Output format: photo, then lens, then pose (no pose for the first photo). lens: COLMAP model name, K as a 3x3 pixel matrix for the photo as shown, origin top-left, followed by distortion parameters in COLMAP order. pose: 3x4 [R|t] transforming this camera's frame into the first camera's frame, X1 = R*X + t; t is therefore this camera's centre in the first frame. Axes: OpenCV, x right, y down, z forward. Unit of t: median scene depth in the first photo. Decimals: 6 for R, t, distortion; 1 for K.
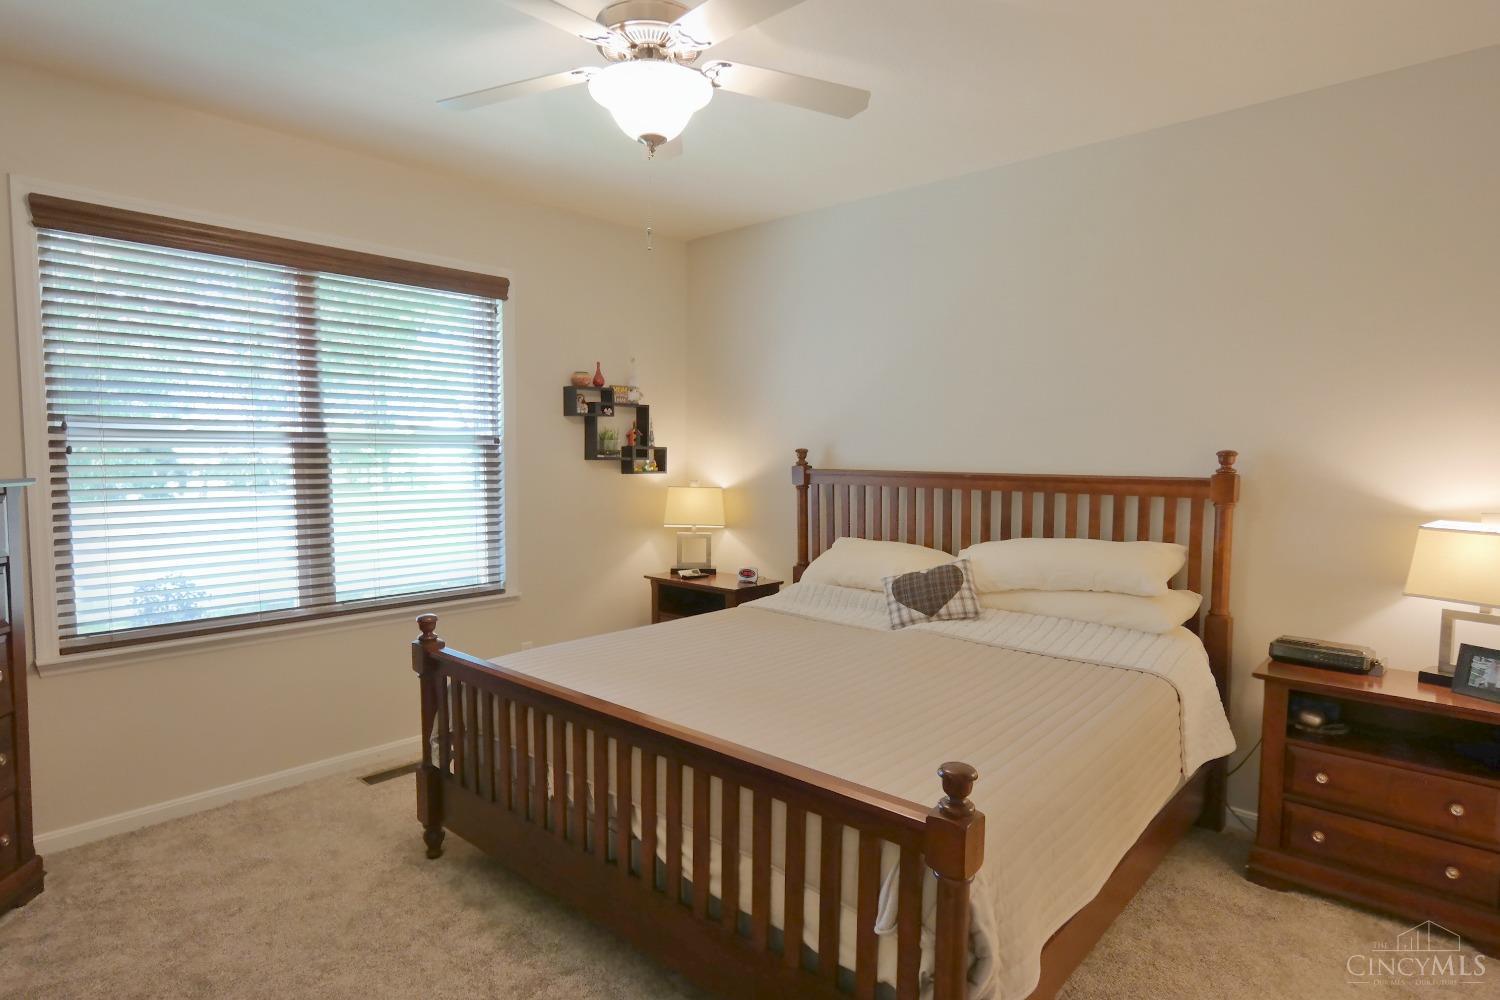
lens RADIAL K [[821.0, 0, 737.7], [0, 821.0, 506.8], [0, 0, 1]] dist [-0.002503, 0.011697]
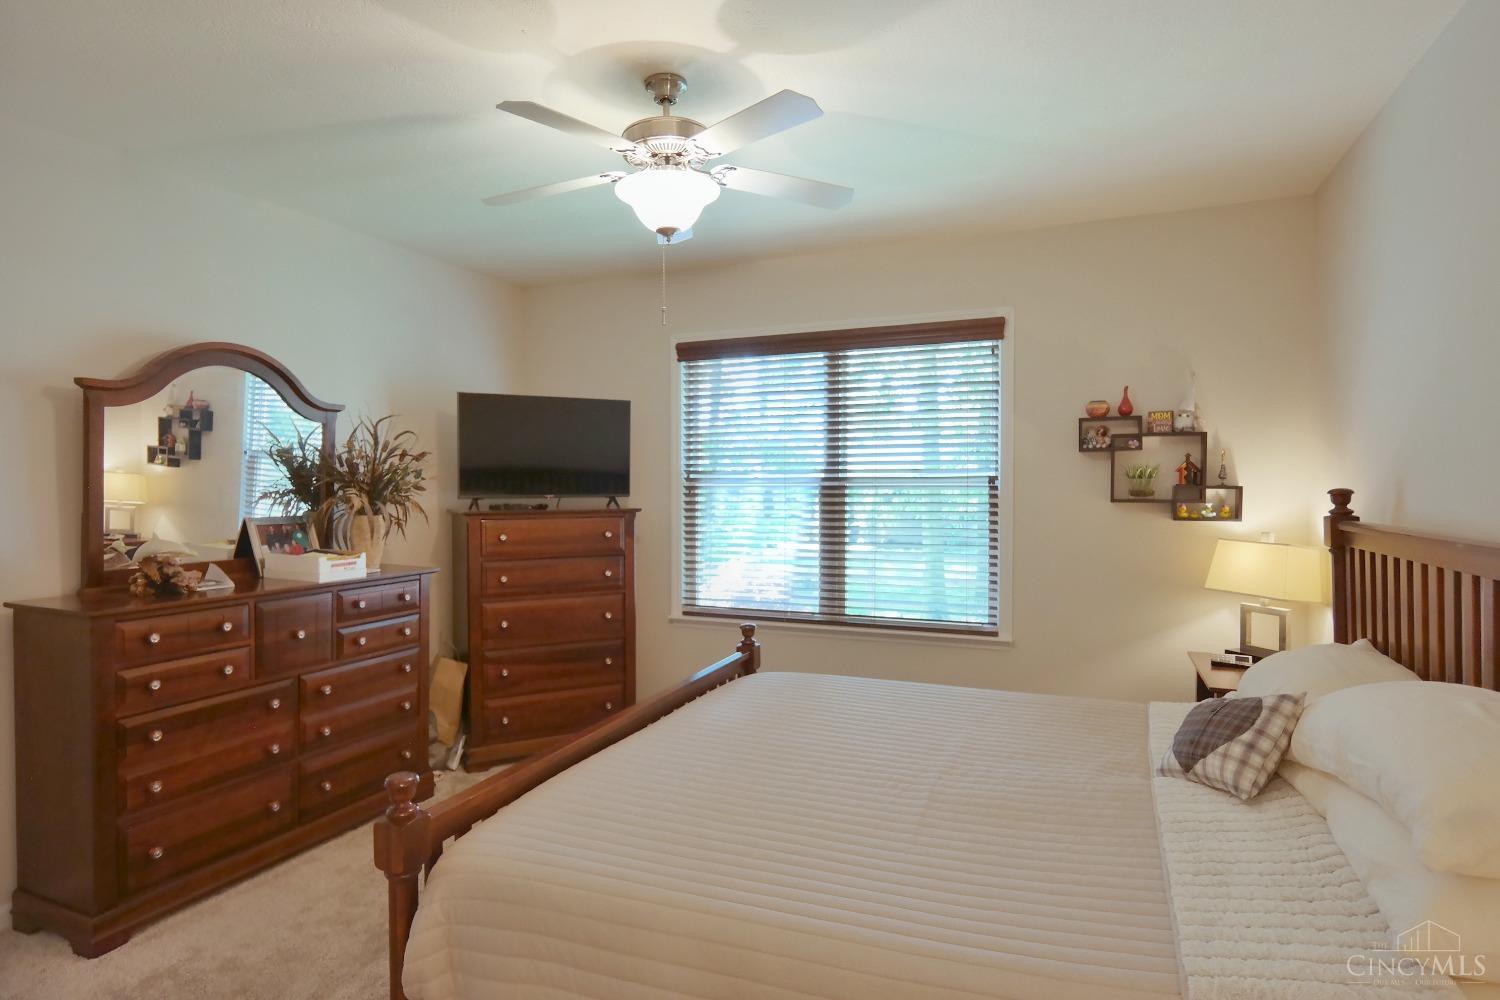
lens RADIAL K [[821.0, 0, 737.7], [0, 821.0, 506.8], [0, 0, 1]] dist [-0.002503, 0.011697]
pose [[0.331115, 0.020617, -0.943365, 0.540367], [-0.059669, 0.998218, 0.000872, -0.032094], [0.941702, 0.056001, 0.331755, 0.378875]]
